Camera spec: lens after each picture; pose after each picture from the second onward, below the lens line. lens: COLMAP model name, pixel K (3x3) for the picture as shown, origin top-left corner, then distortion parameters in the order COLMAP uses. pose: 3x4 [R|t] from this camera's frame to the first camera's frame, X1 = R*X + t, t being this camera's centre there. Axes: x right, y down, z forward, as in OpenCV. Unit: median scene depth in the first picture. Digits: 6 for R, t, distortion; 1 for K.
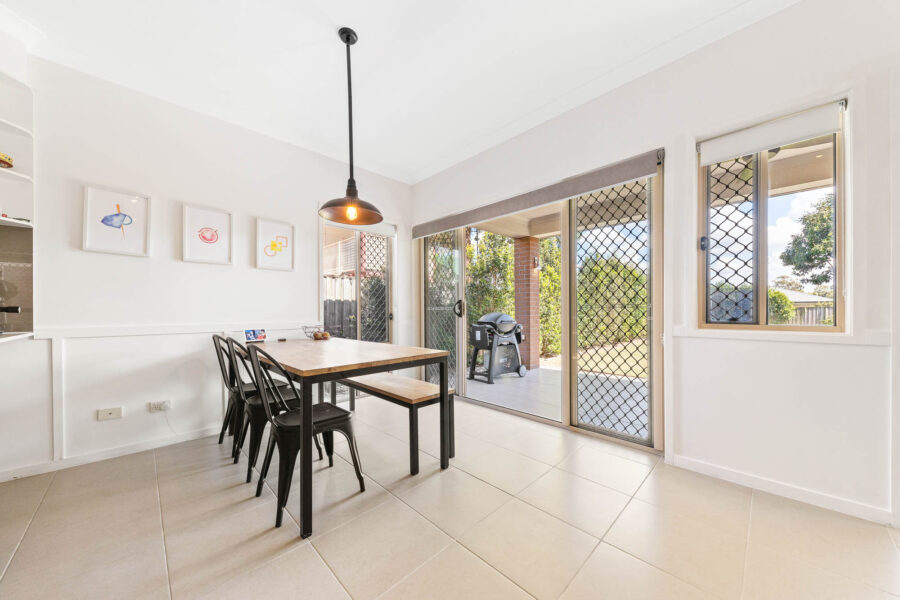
lens RADIAL K [[313.4, 0, 448.8], [0, 313.4, 314.7], [0, 0, 1]] dist [-0.002089, -0.000233]
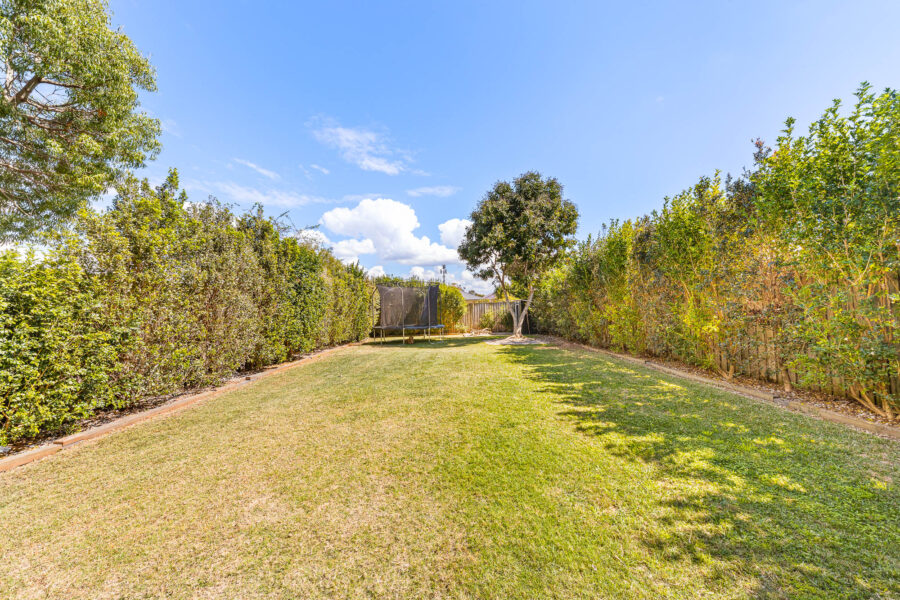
lens RADIAL K [[313.4, 0, 448.0], [0, 313.4, 299.6], [0, 0, 1]] dist [-0.002089, -0.000233]
pose [[0.700227, 0.009558, 0.713856, 0.379233], [0.020119, 0.999249, -0.033114, -0.002916], [-0.713637, 0.037549, 0.699509, 0.379312]]
